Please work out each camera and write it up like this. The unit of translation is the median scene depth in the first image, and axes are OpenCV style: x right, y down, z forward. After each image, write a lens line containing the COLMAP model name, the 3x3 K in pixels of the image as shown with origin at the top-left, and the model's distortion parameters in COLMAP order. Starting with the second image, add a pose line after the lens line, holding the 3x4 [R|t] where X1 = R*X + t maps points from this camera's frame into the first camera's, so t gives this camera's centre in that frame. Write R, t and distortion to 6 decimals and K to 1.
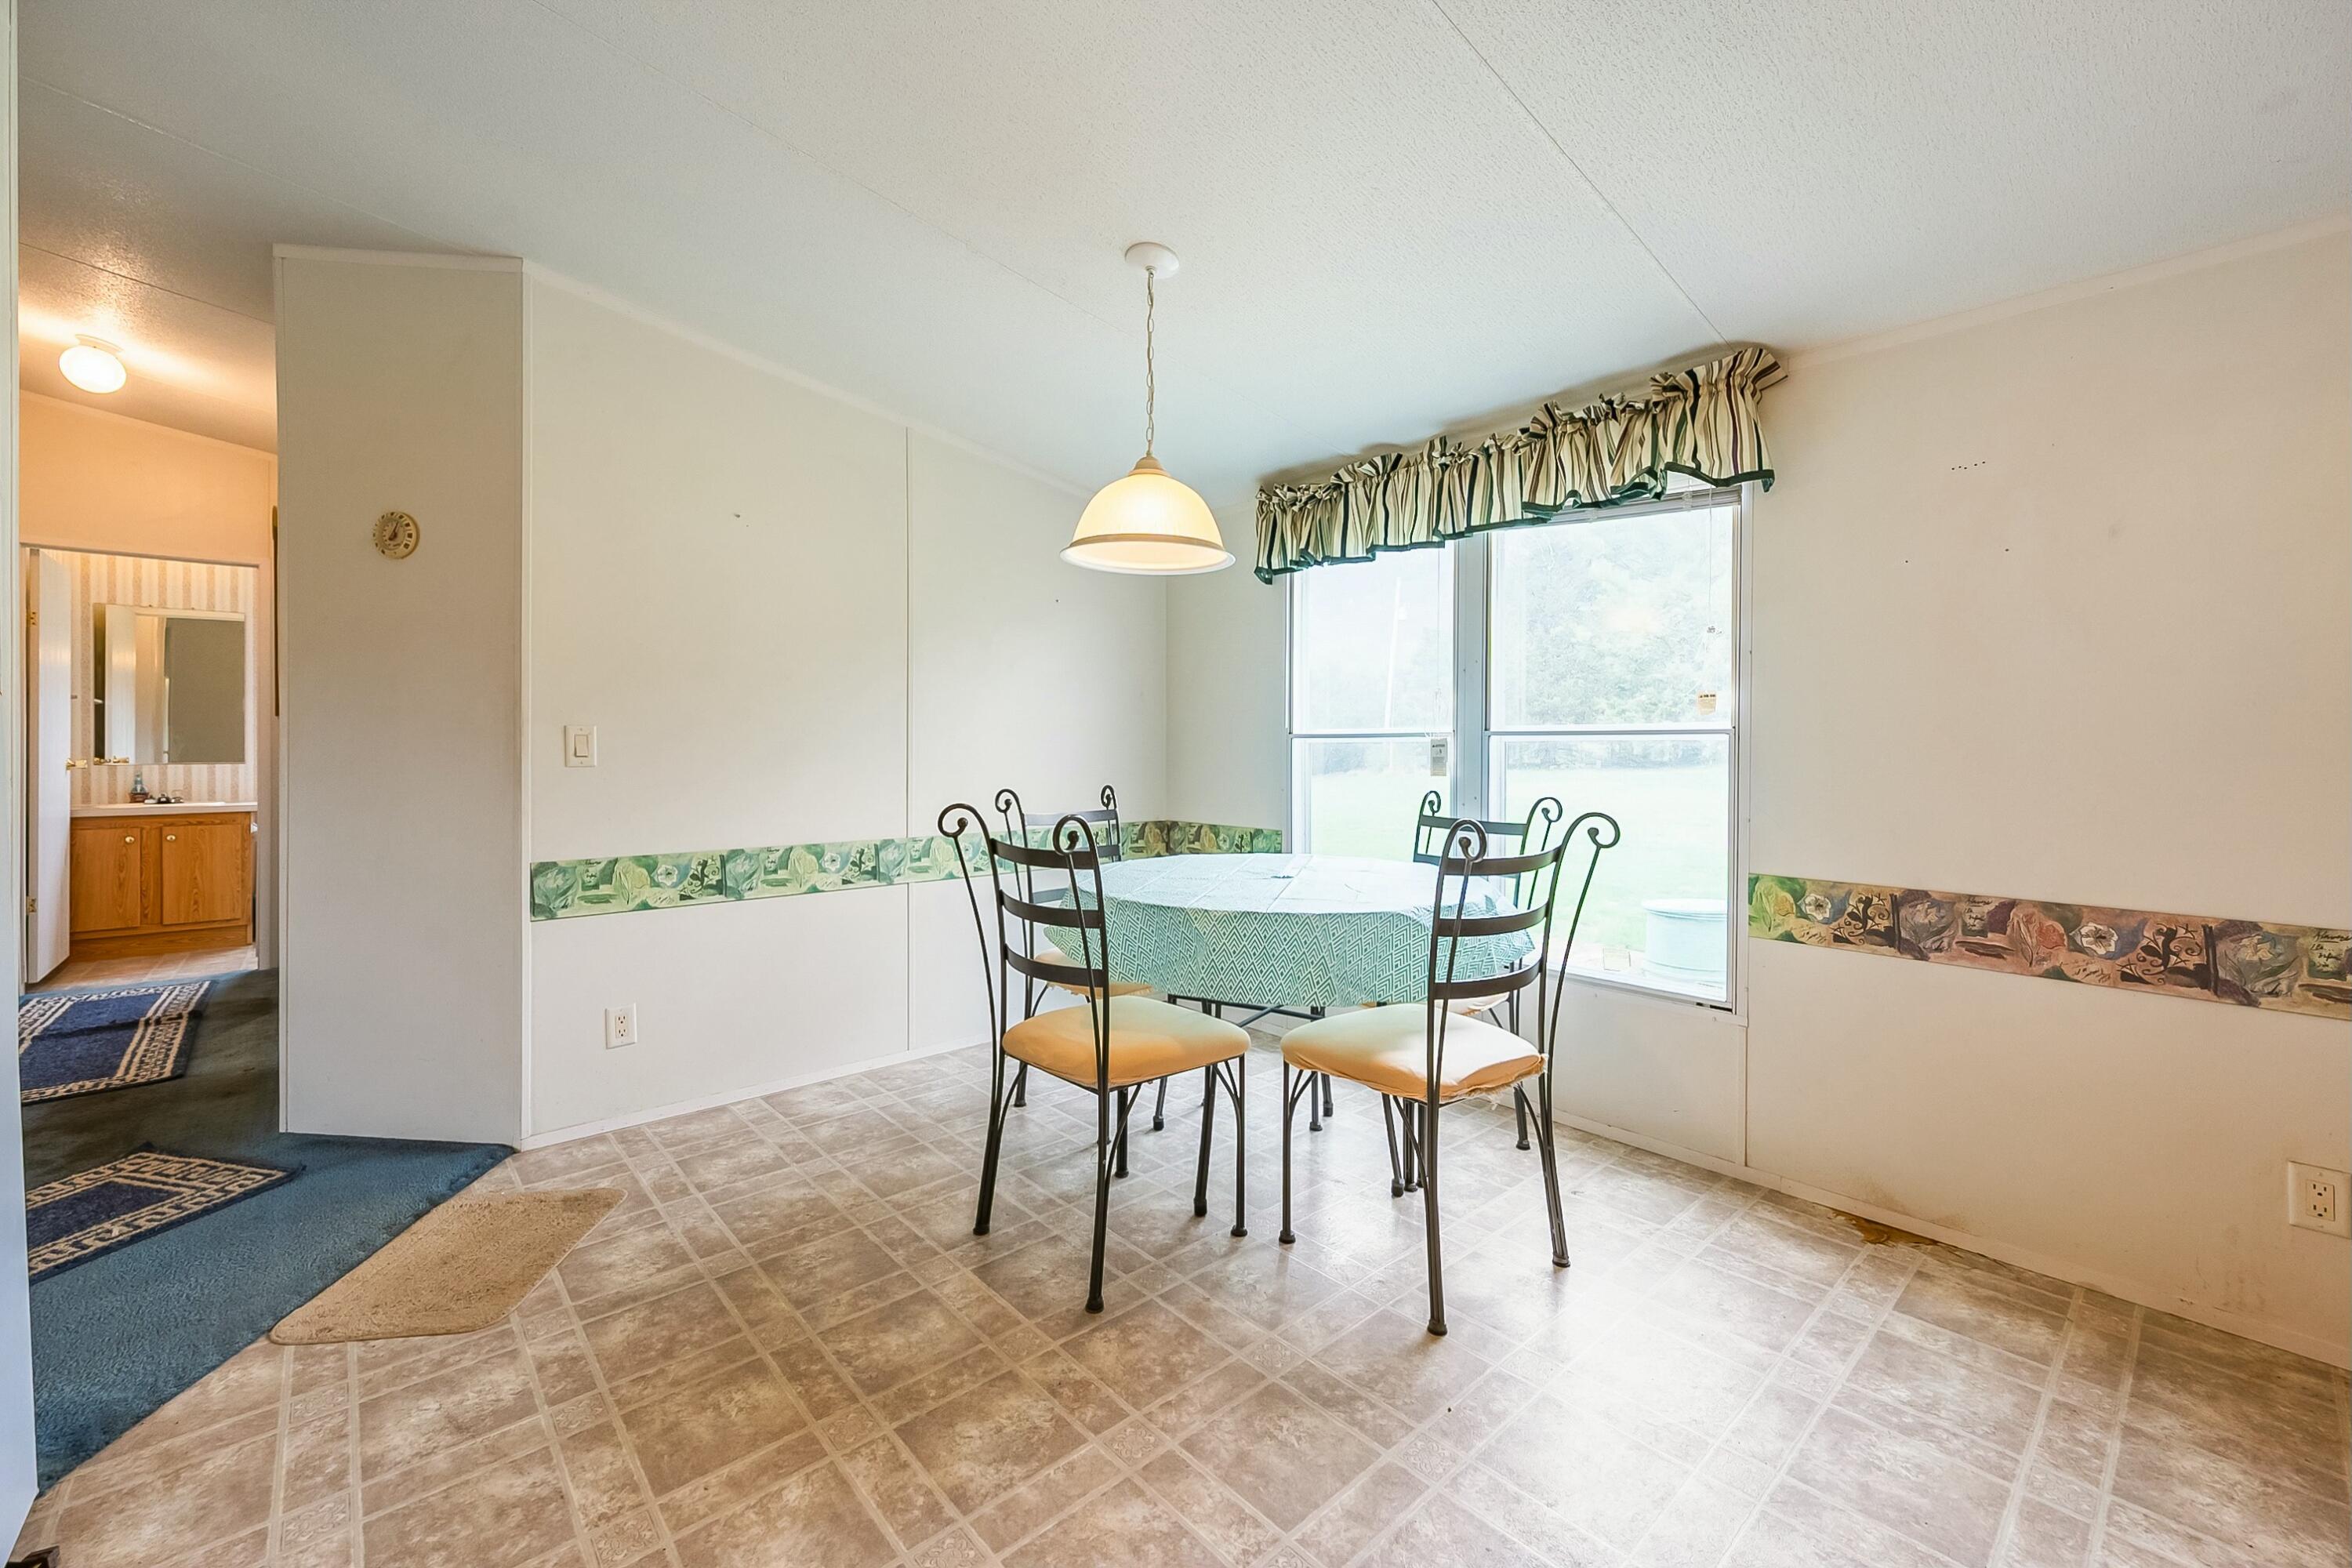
lens RADIAL K [[950.4, 0, 1178.5], [0, 950.4, 750.5], [0, 0, 1]] dist [0.002197, 0.000686]
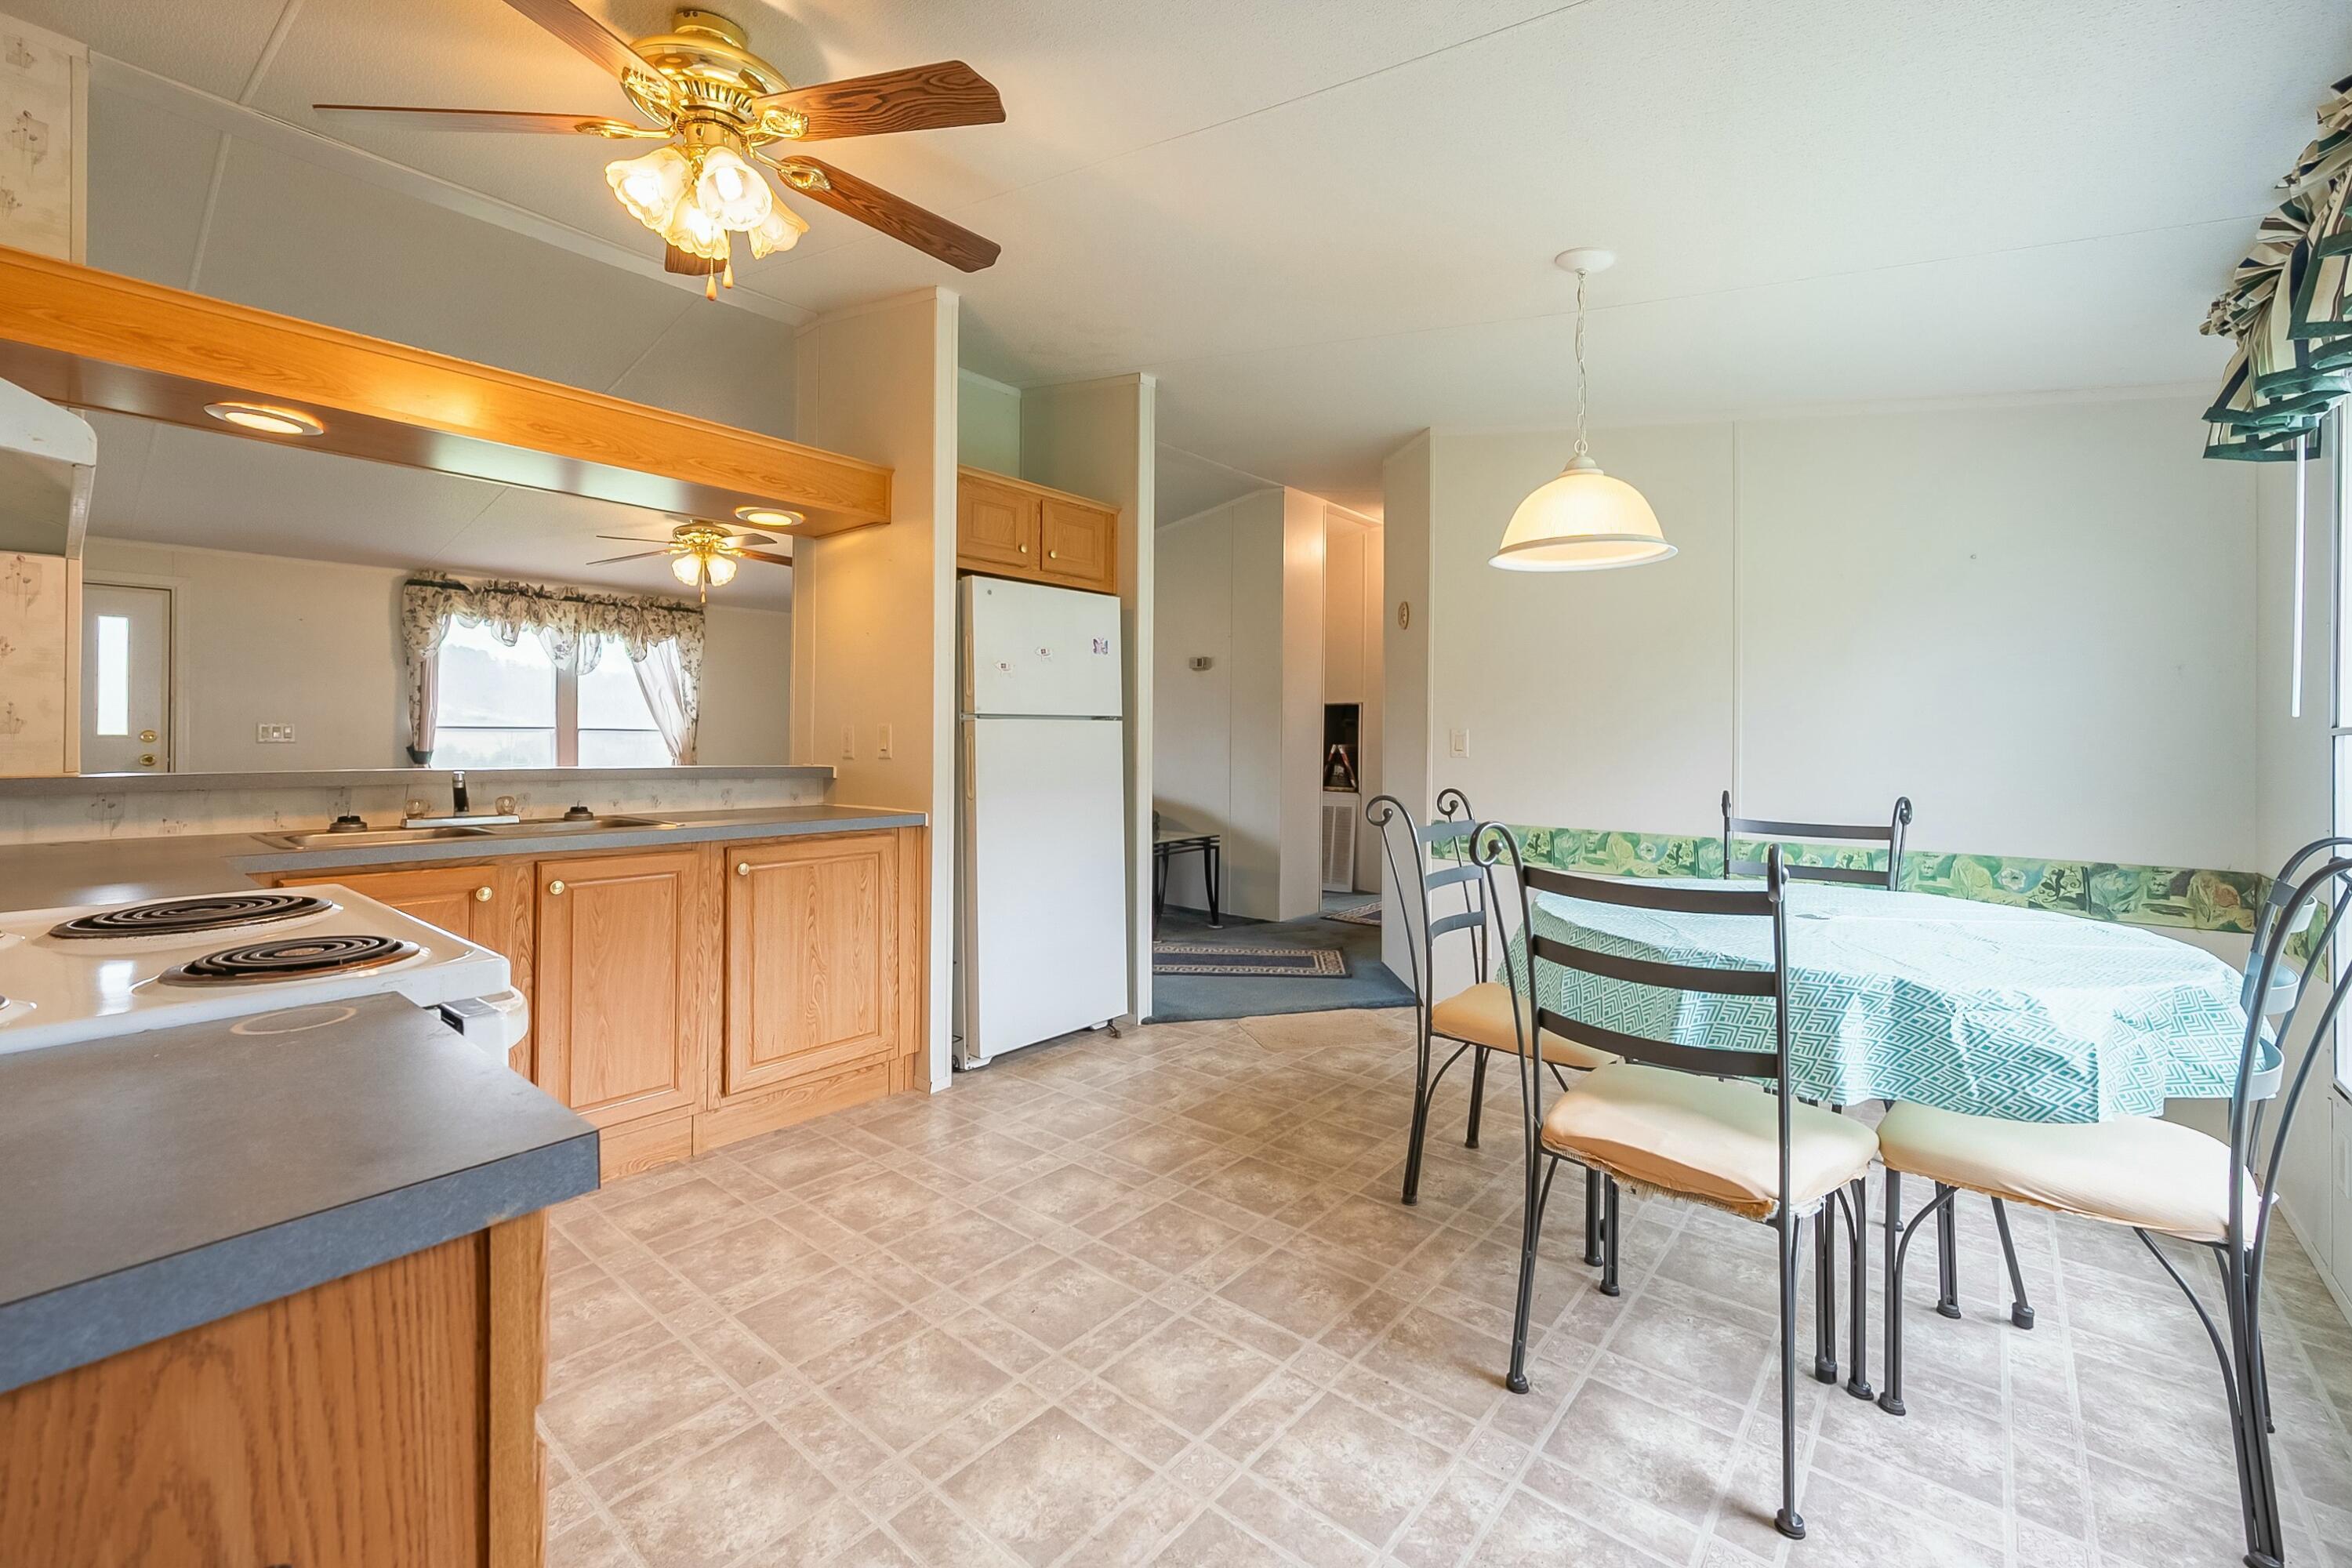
lens RADIAL K [[950.4, 0, 1169.2], [0, 950.4, 743.5], [0, 0, 1]] dist [0.002197, 0.000686]
pose [[0.141383, 0.005678, -0.989939, 1.081320], [-0.016968, 0.999851, 0.003311, -0.001102], [0.989810, 0.016329, 0.141458, 0.517787]]
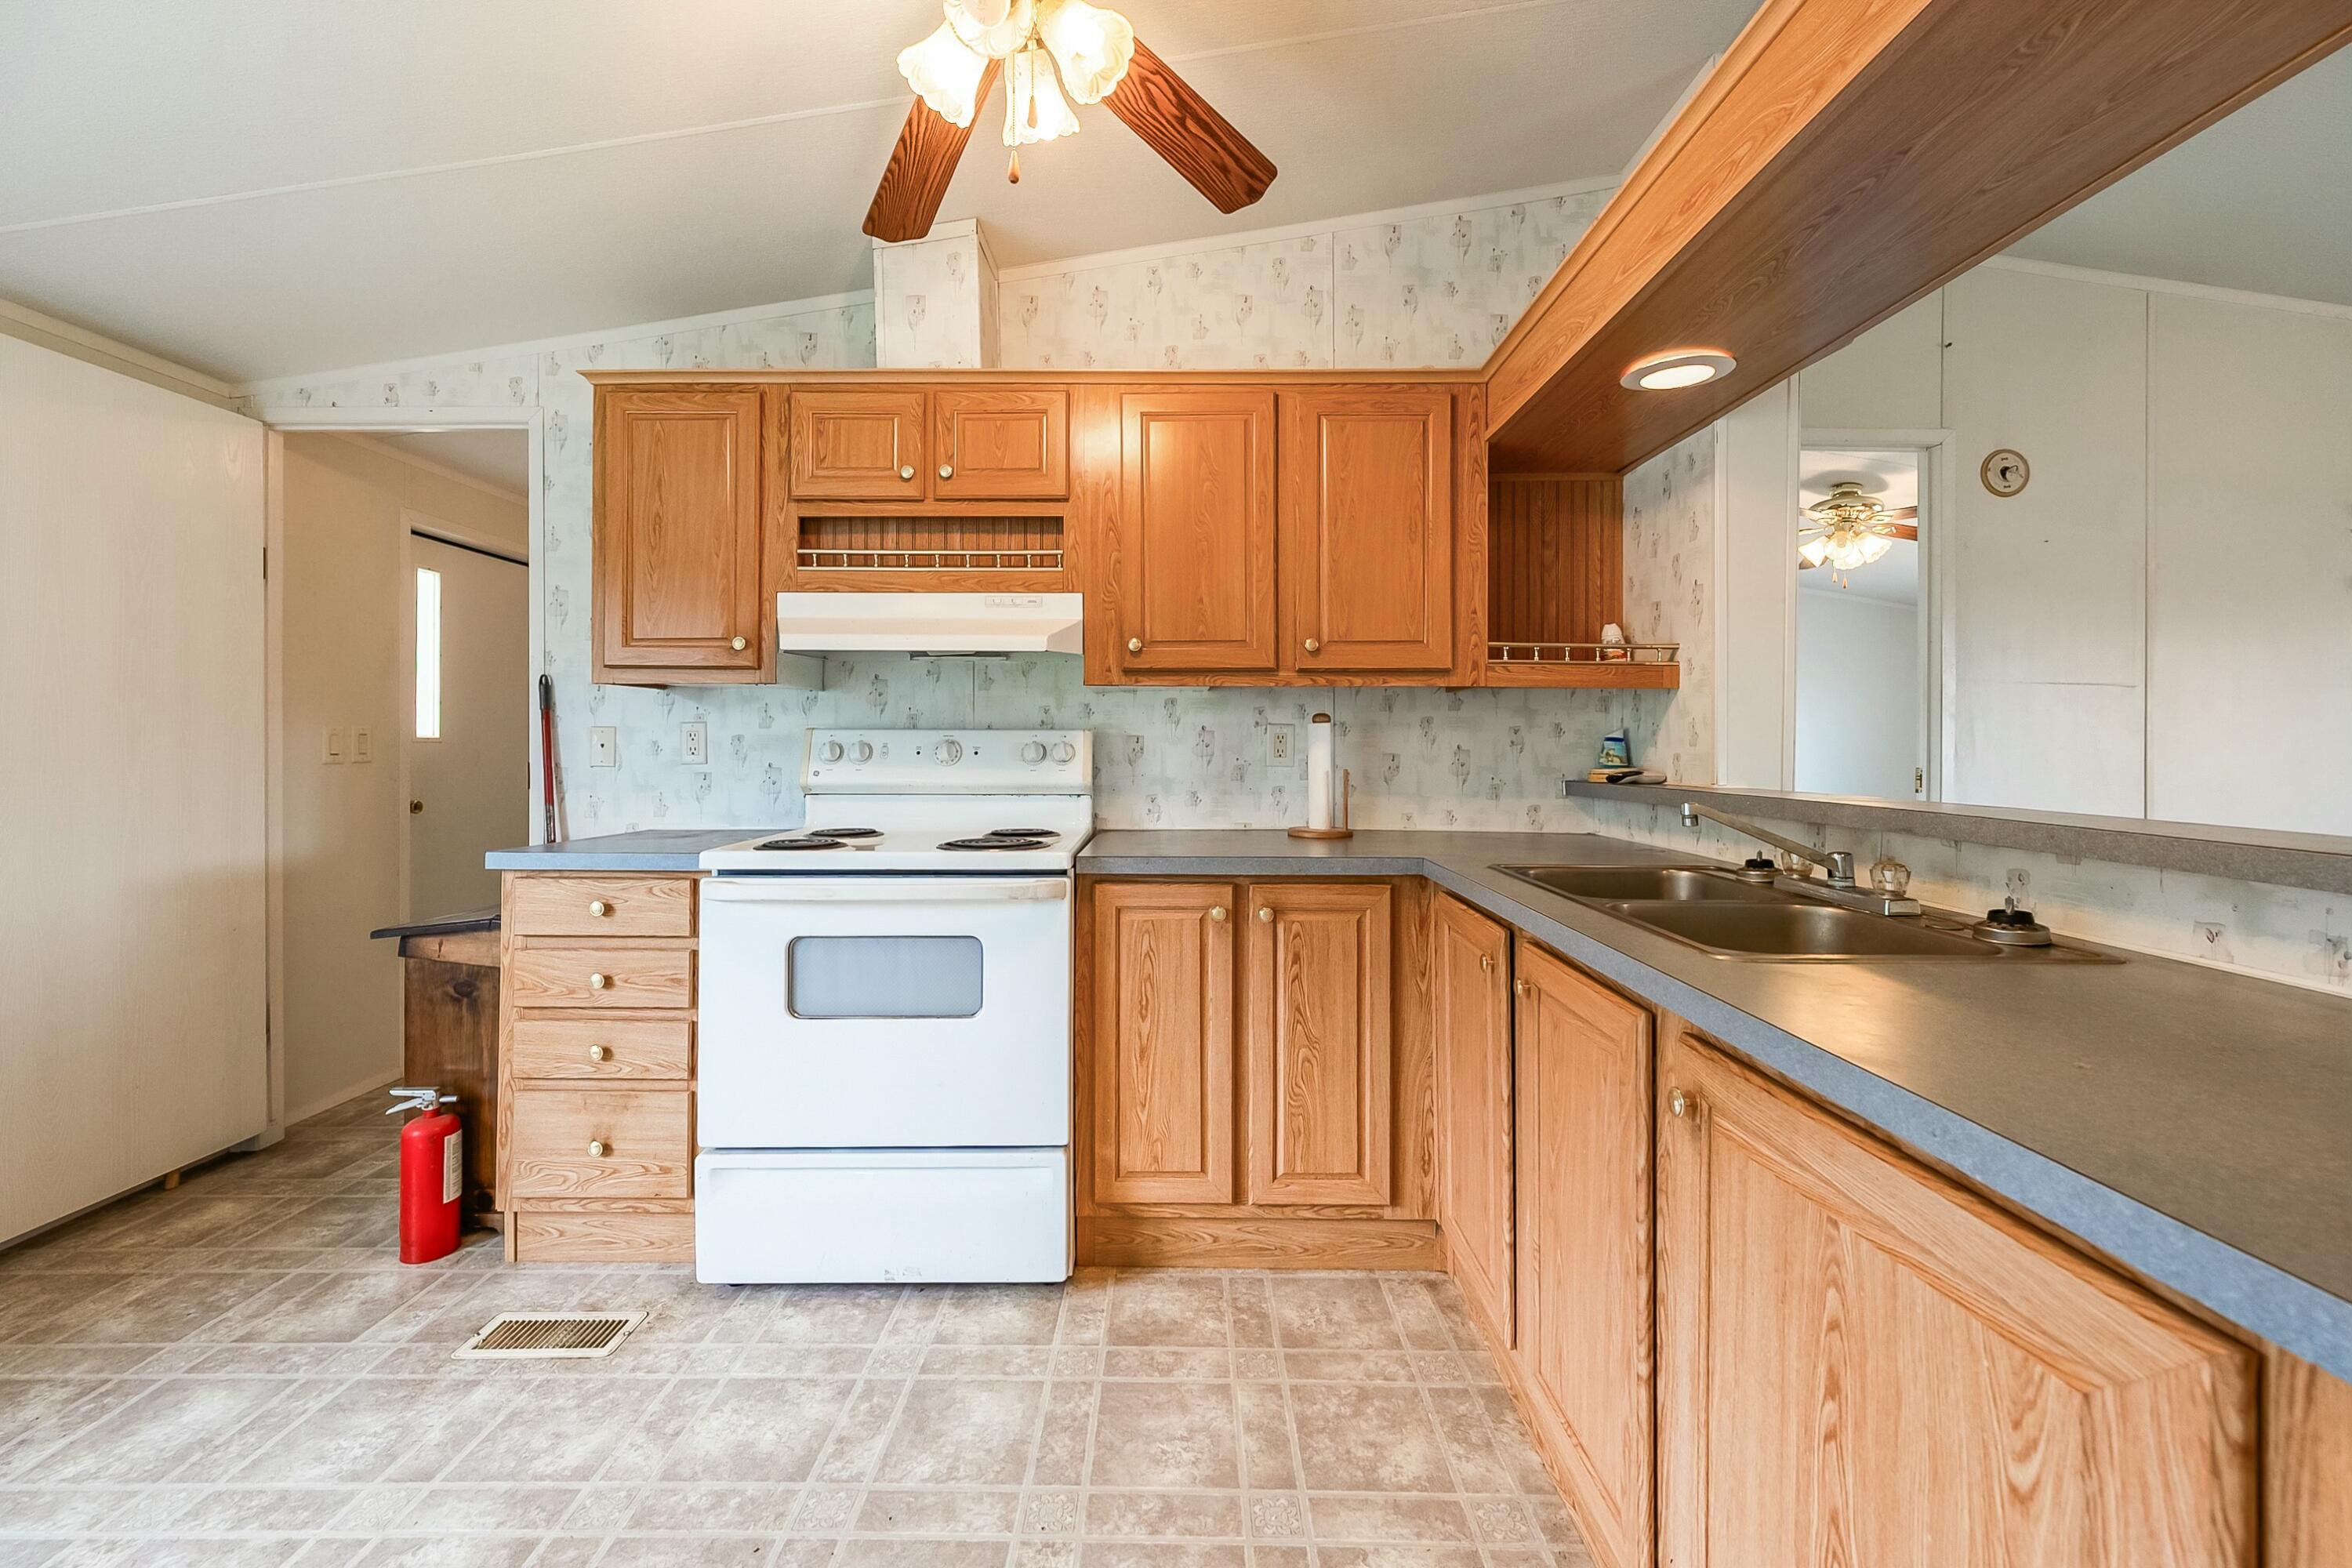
lens RADIAL K [[950.4, 0, 1172.6], [0, 950.4, 744.0], [0, 0, 1]] dist [0.002197, 0.000686]
pose [[-0.744200, -0.001864, 0.667955, -0.501230], [0.003711, 0.999969, 0.006926, 0.000057], [-0.667947, 0.007633, -0.744170, 0.662314]]
